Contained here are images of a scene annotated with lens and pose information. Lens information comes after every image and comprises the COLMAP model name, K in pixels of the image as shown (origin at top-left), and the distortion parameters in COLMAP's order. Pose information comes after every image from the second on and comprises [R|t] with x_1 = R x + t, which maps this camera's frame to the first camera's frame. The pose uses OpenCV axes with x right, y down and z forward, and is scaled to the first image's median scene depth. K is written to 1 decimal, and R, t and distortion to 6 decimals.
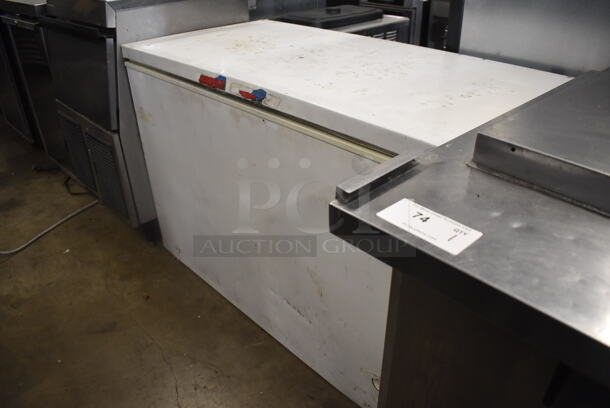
lens RADIAL K [[472.7, 0, 305.0], [0, 472.7, 204.0], [0, 0, 1]] dist [-0.111352, -0.002204]
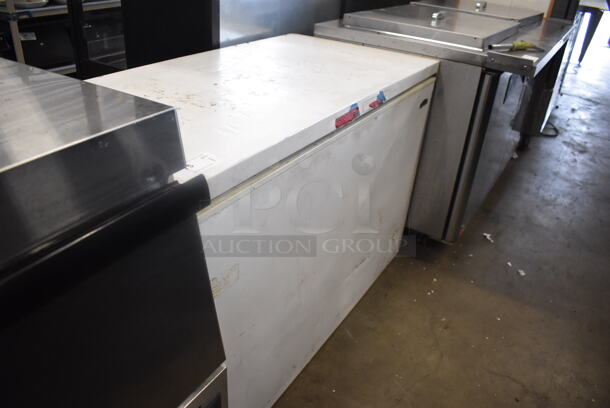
lens RADIAL K [[472.7, 0, 305.0], [0, 472.7, 204.0], [0, 0, 1]] dist [-0.111352, -0.002204]
pose [[-0.244457, -0.484521, 0.839929, -1.033916], [0.444603, 0.713781, 0.541151, -0.673687], [-0.861724, 0.505723, 0.040930, 1.108024]]
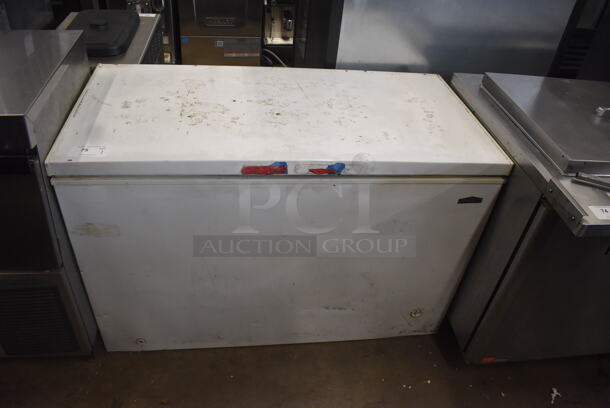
lens RADIAL K [[472.7, 0, 305.0], [0, 472.7, 204.0], [0, 0, 1]] dist [-0.111352, -0.002204]
pose [[0.589701, -0.446812, 0.672765, -0.865144], [0.327516, 0.893751, 0.306500, -0.477067], [-0.738232, 0.039598, 0.673384, 0.239682]]
